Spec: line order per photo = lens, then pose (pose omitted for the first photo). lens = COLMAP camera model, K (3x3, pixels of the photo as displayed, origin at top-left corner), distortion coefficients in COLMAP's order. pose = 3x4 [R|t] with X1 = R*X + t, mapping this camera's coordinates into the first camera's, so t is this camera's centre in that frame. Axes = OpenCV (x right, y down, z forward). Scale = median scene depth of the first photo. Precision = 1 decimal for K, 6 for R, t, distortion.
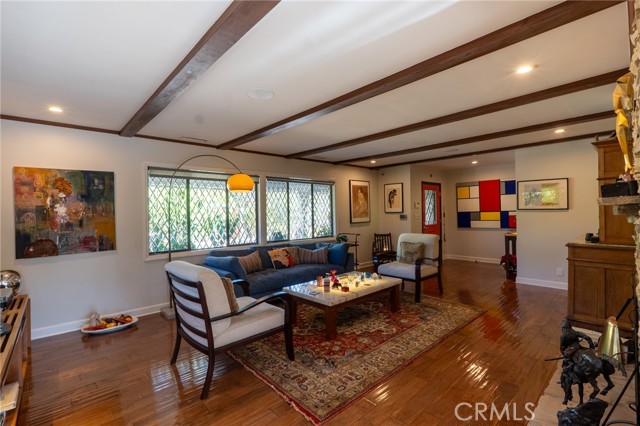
lens RADIAL K [[295.9, 0, 321.4], [0, 295.9, 212.1], [0, 0, 1]] dist [-0.006887, 0.000123]
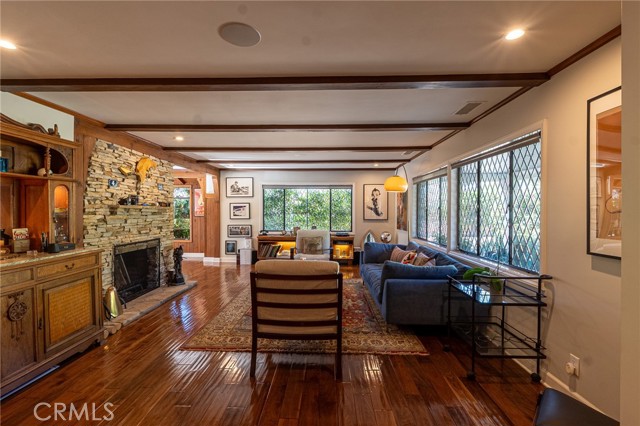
lens RADIAL K [[295.9, 0, 316.5], [0, 295.9, 212.0], [0, 0, 1]] dist [-0.006887, 0.000123]
pose [[-0.708122, 0.021011, -0.705777, 0.918966], [0.009502, 0.999750, 0.020230, -0.021034], [0.706026, 0.007619, -0.708145, 1.939098]]
